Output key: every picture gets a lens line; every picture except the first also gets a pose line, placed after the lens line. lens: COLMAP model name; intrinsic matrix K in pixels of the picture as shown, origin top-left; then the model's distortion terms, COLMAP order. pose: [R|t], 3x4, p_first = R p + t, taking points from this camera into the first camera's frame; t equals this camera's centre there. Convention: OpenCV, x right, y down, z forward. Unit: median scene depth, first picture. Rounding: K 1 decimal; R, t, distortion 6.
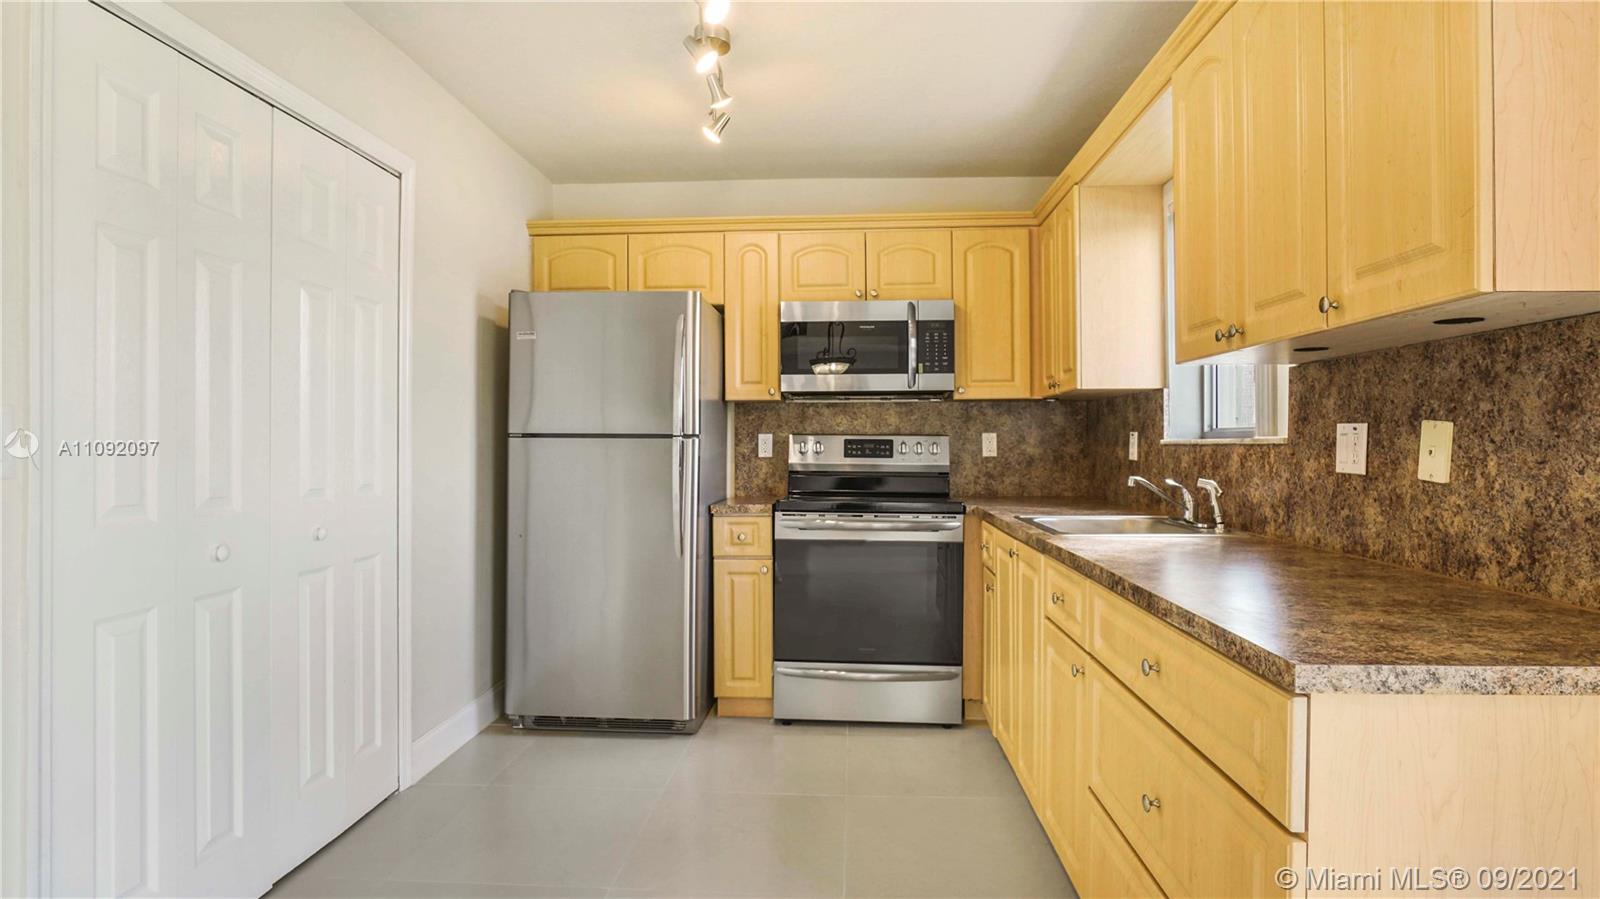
lens RADIAL K [[841.9, 0, 801.1], [0, 841.9, 441.3], [0, 0, 1]] dist [-0.025951, 0.000347]
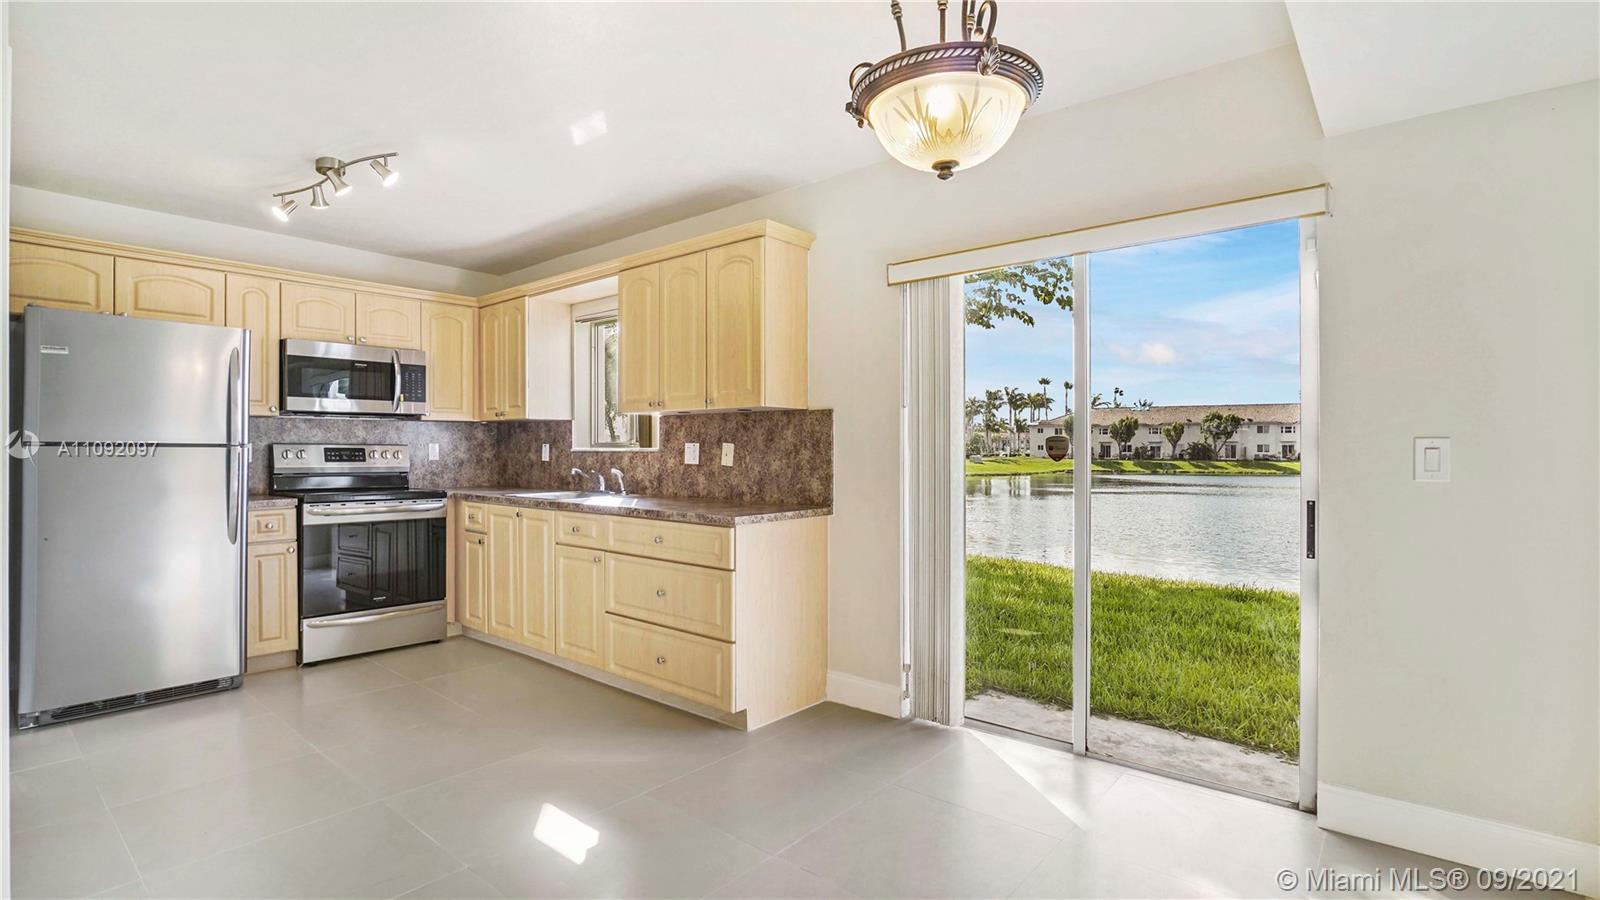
lens RADIAL K [[736.9, 0, 798.9], [0, 736.9, 450.9], [0, 0, 1]] dist [0.000402, -0.000027]
pose [[0.602649, -0.001041, 0.798006, -0.490393], [-0.002827, 0.999990, 0.003439, -0.004191], [-0.798002, -0.004329, 0.602640, -0.304576]]
